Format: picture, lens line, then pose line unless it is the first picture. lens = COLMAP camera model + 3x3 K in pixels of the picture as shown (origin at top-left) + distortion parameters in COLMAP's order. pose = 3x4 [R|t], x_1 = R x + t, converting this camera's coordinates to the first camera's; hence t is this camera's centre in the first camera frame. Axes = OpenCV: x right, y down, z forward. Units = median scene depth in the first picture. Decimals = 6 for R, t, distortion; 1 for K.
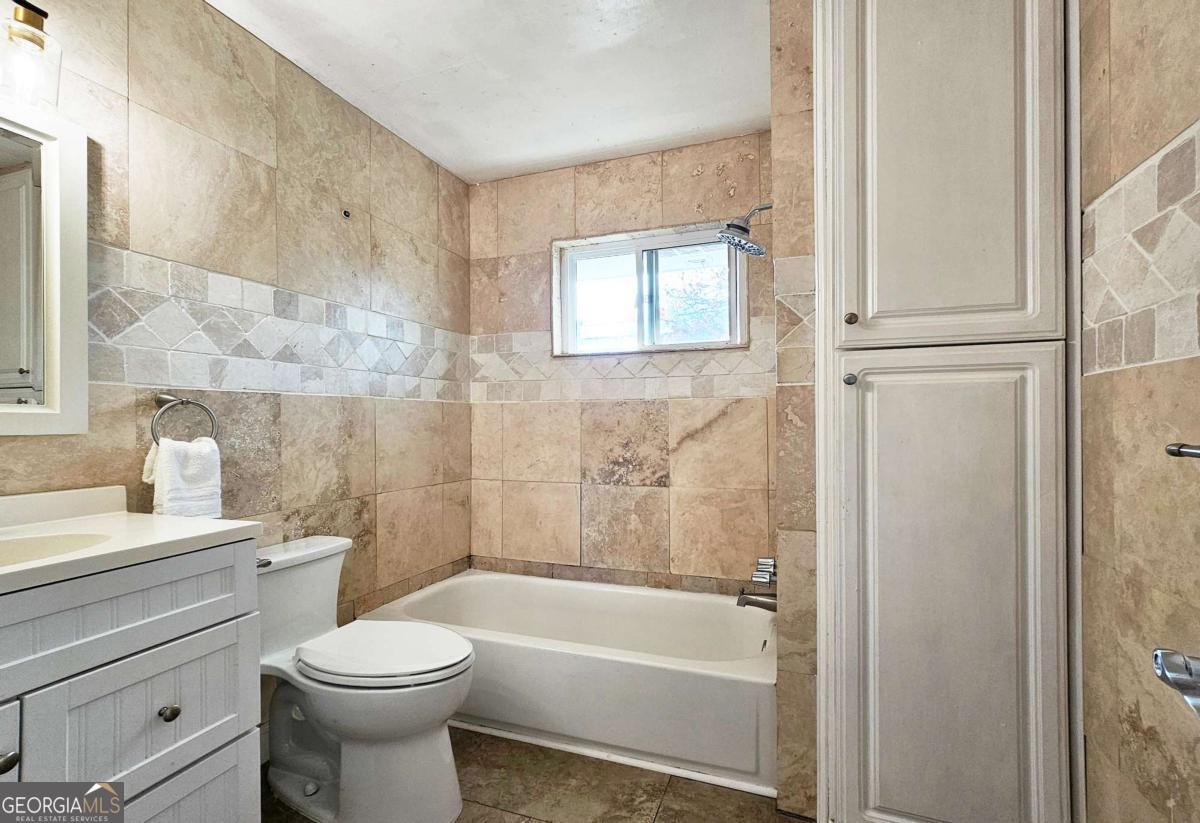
lens RADIAL K [[518.1, 0, 600.4], [0, 518.1, 416.0], [0, 0, 1]] dist [-0.002073, 0.000141]
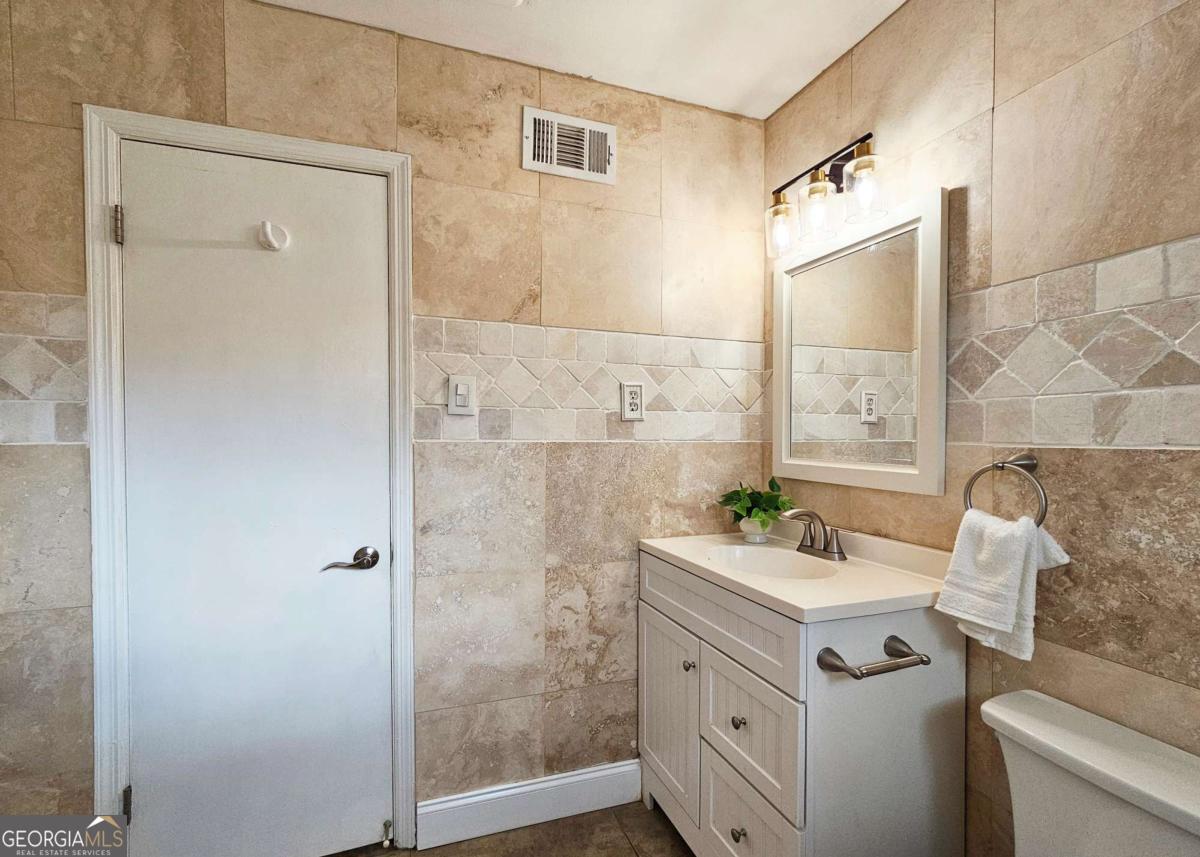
lens RADIAL K [[591.2, 0, 600.0], [0, 591.2, 428.5], [0, 0, 1]] dist [0.001051, 0.000447]
pose [[-0.774668, 0.003507, -0.632358, 0.206664], [0.010227, 0.999923, -0.006983, -0.084423], [0.632285, -0.011877, -0.774645, 1.324723]]
